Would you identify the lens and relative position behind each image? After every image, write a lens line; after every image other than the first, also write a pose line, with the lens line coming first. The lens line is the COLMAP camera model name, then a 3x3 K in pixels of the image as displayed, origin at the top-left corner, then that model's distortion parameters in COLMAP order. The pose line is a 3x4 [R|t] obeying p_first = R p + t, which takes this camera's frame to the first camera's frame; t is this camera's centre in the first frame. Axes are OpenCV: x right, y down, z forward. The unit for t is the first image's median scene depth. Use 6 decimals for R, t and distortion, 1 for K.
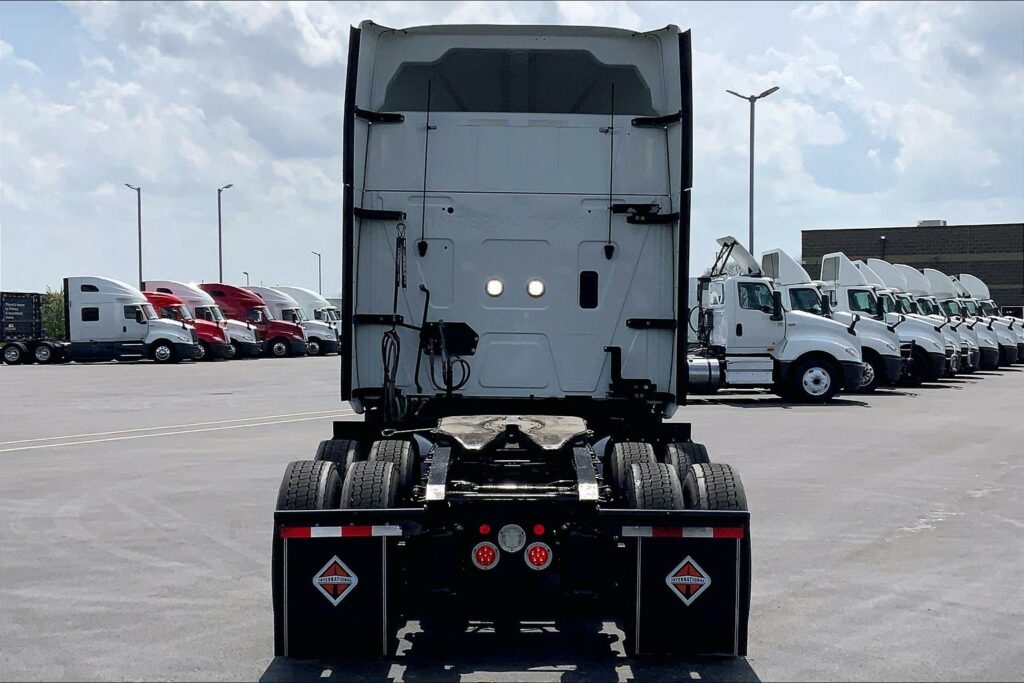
lens RADIAL K [[1507.1, 0, 530.3], [0, 1507.1, 344.3], [0, 0, 1]] dist [0.117439, 0.022711]
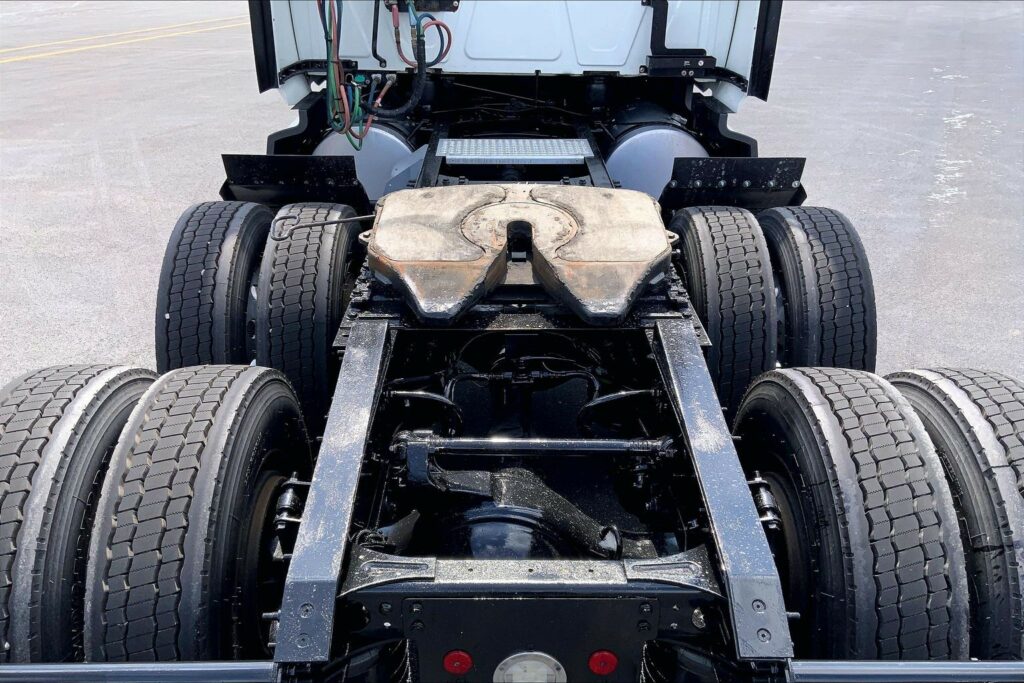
lens RADIAL K [[846.4, 0, 512.0], [0, 846.4, 341.5], [0, 0, 1]] dist [0.117484, -0.211912]
pose [[0.999992, 0.003596, 0.001959, -0.011787], [-0.004090, 0.901178, 0.433431, -0.027487], [-0.000207, -0.433435, 0.901185, 0.574421]]
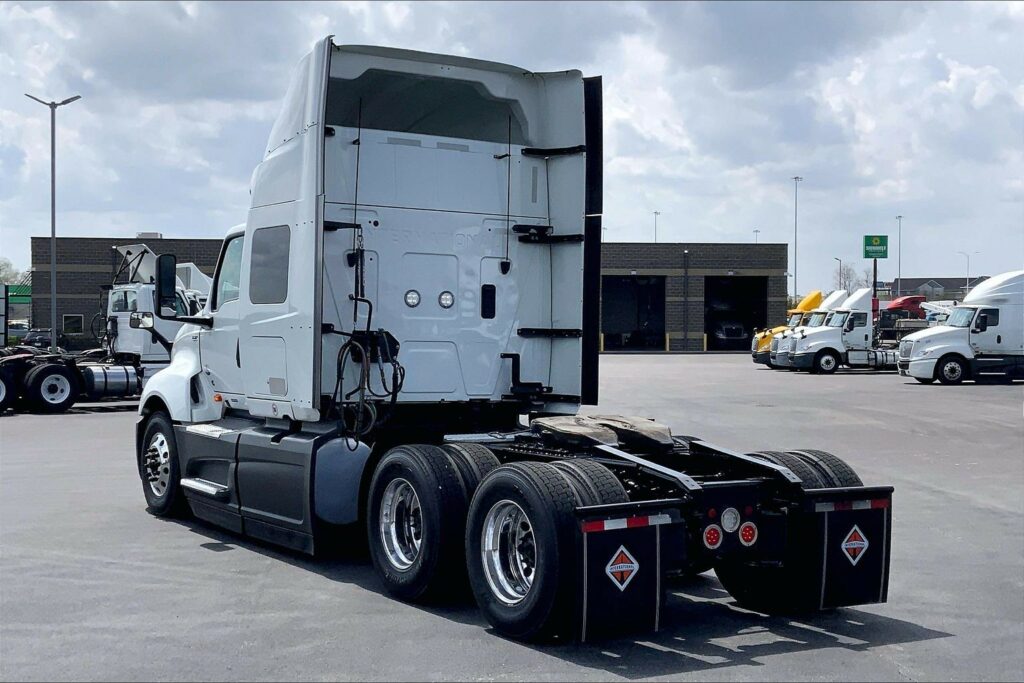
lens RADIAL K [[1443.3, 0, 526.3], [0, 1443.3, 337.6], [0, 0, 1]] dist [0.120465, 0.006464]
pose [[0.845810, 0.000090, 0.533484, -0.499201], [0.004702, 0.999960, -0.007623, -0.001933], [-0.533464, 0.008956, 0.845776, 0.100773]]
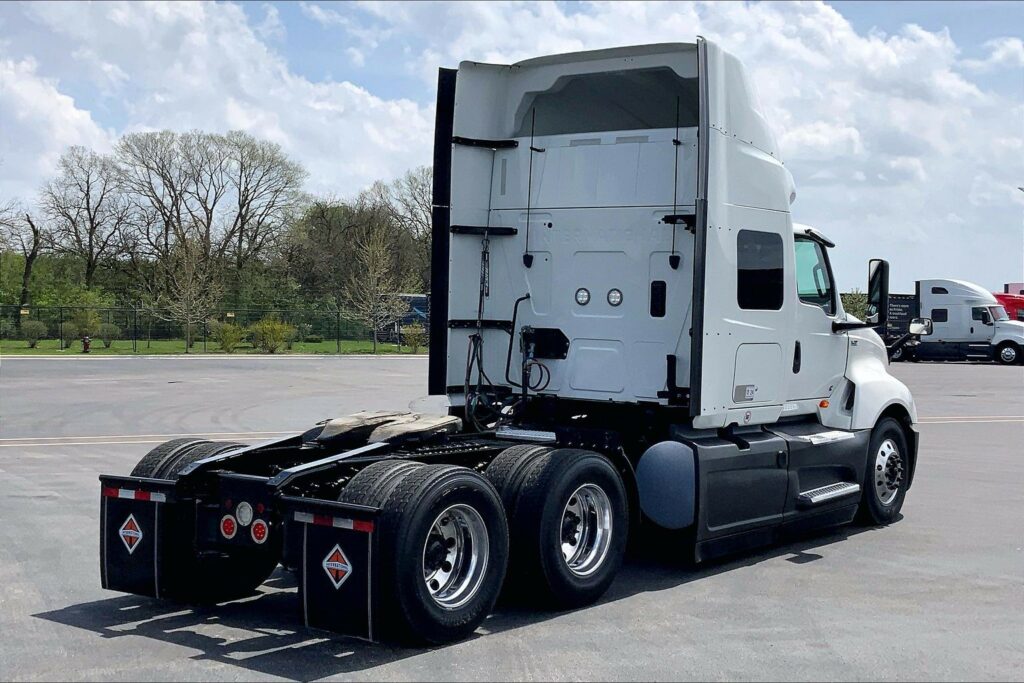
lens RADIAL K [[1443.3, 0, 526.3], [0, 1443.3, 337.6], [0, 0, 1]] dist [0.120465, 0.006464]
pose [[0.791265, 0.022049, -0.611075, 0.573271], [-0.024252, 0.999695, 0.004668, -0.012270], [0.610992, 0.011126, 0.791559, 0.166475]]
